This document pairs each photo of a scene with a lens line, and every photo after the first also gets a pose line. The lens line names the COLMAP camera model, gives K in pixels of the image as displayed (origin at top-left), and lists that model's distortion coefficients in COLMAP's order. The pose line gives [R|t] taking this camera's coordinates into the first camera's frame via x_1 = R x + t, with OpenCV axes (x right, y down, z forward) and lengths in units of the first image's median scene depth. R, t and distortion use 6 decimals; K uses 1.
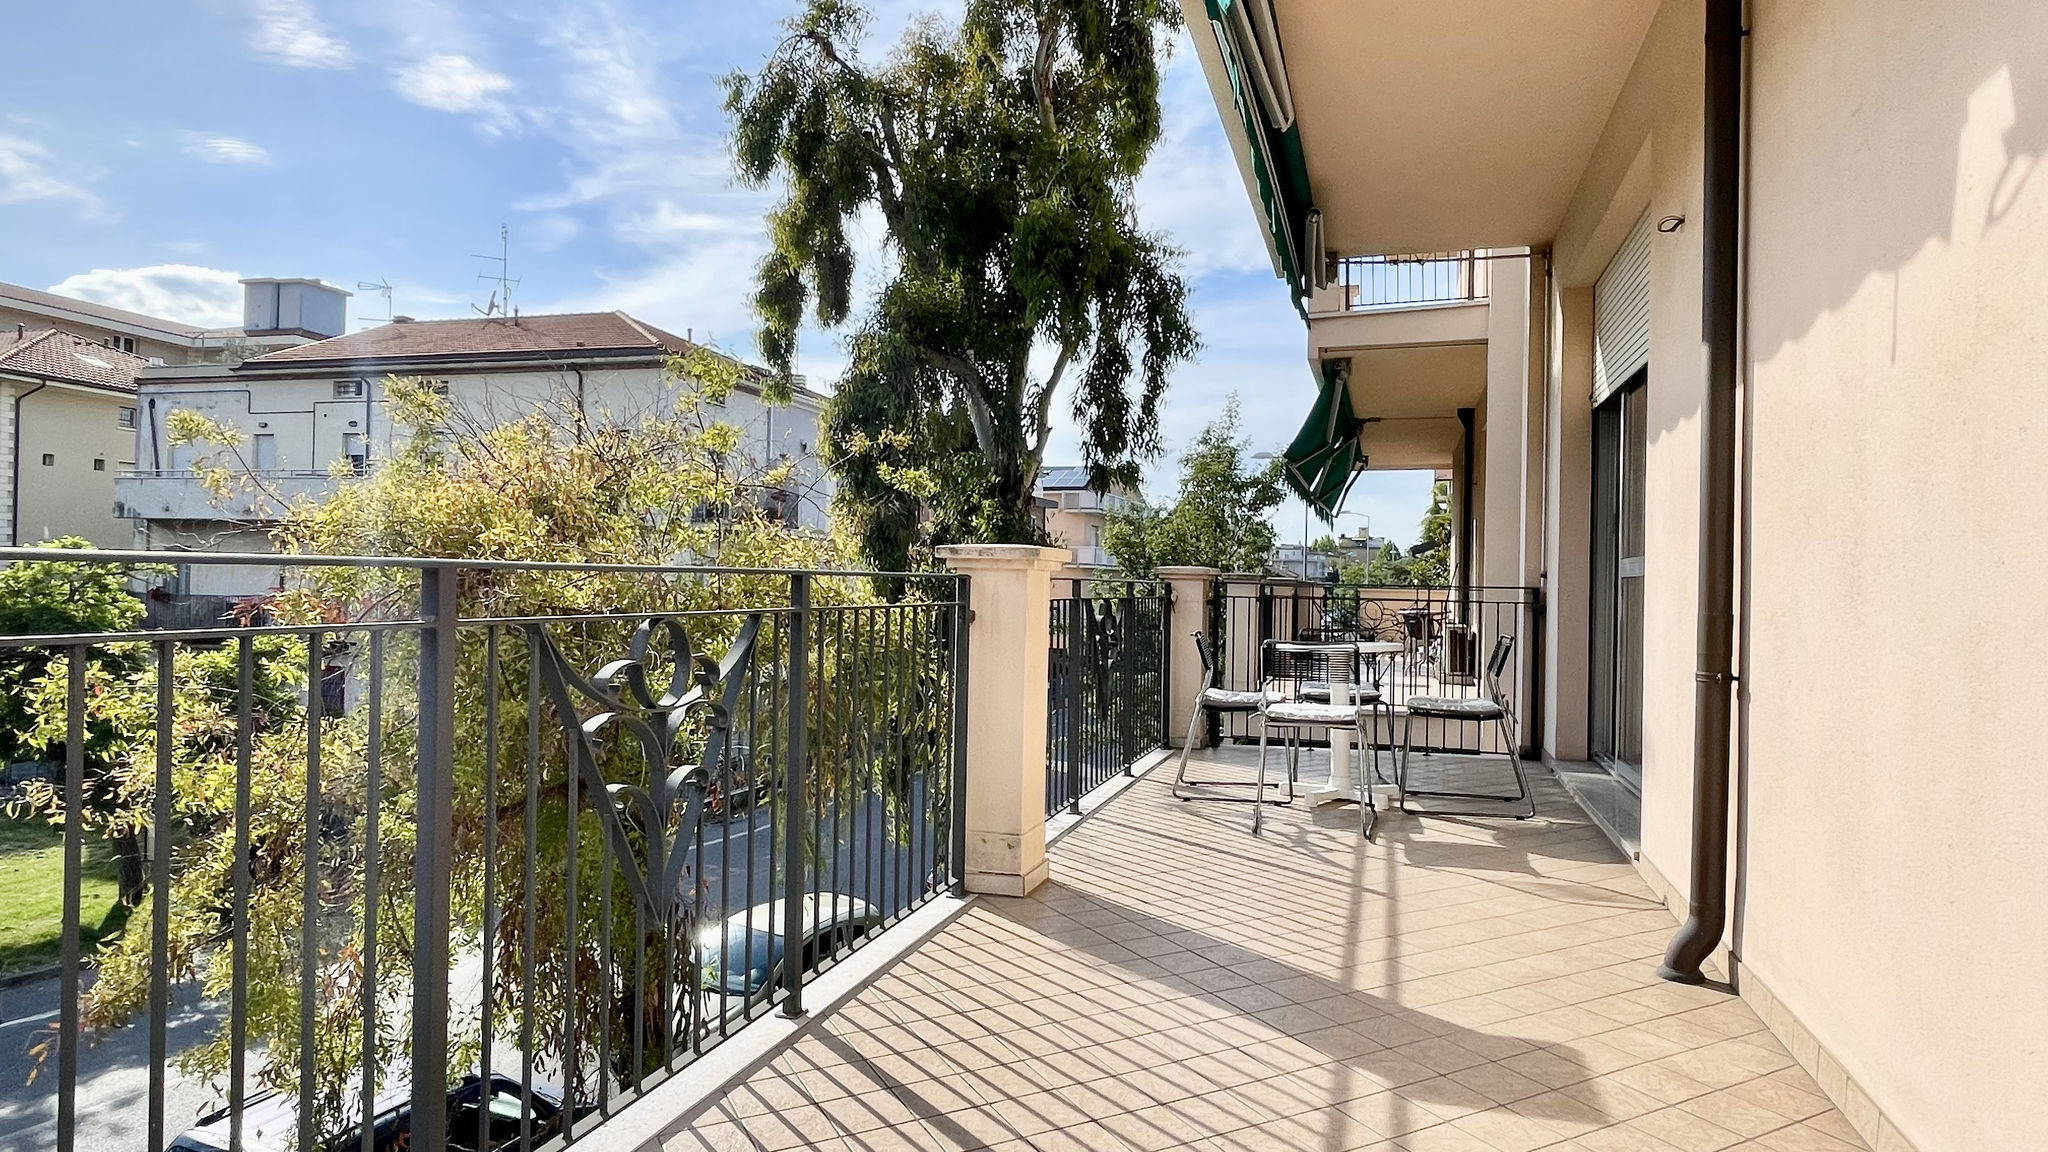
lens RADIAL K [[1136.6, 0, 1026.2], [0, 1136.6, 570.5], [0, 0, 1]] dist [0.007311, -0.004079]
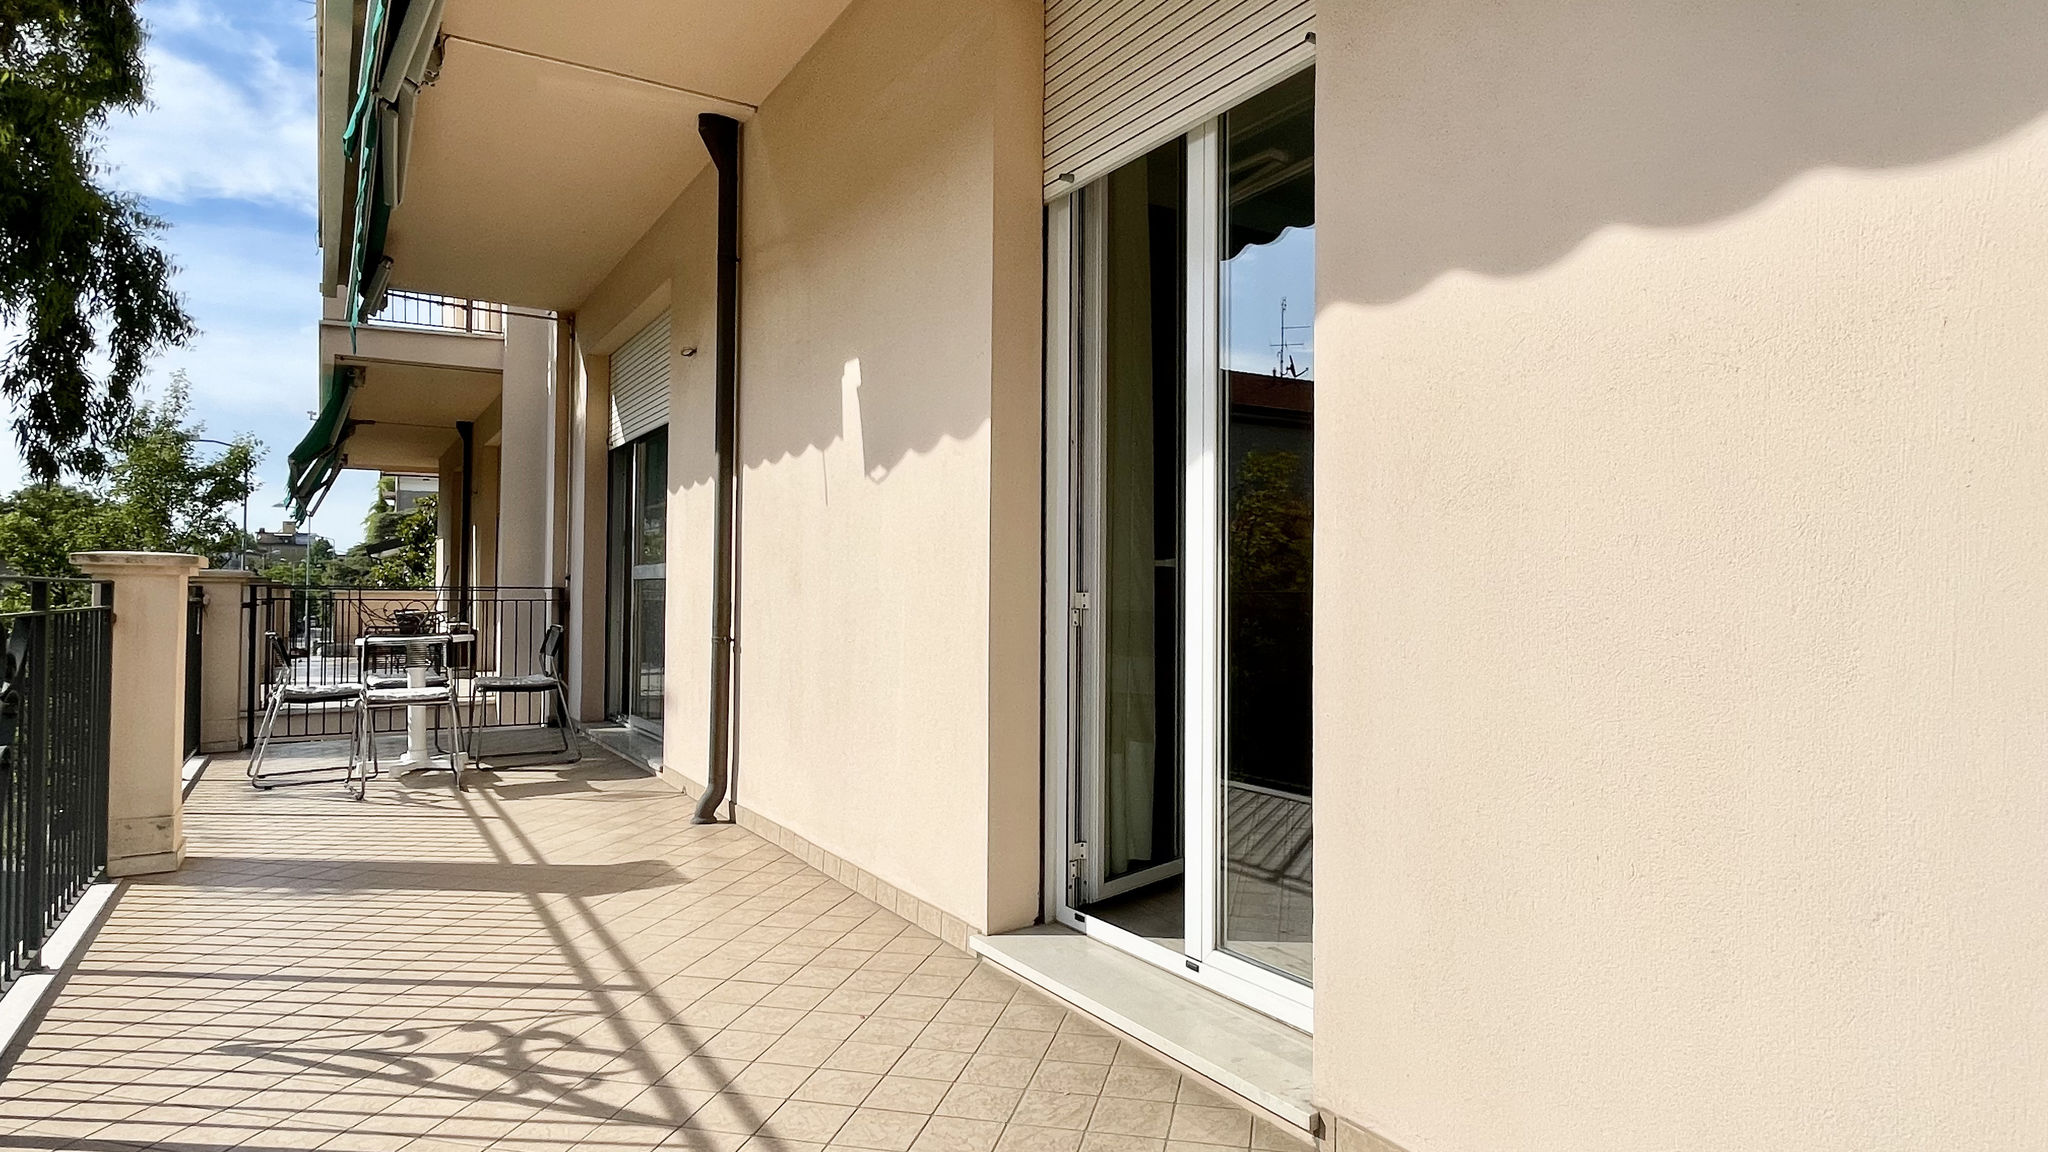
lens RADIAL K [[1136.6, 0, 1024.8], [0, 1136.6, 574.9], [0, 0, 1]] dist [0.007311, -0.004079]
pose [[0.647881, -0.000103, 0.761742, -0.162680], [-0.002807, 0.999993, 0.002523, -0.003185], [-0.761737, -0.003772, 0.647876, -0.180565]]
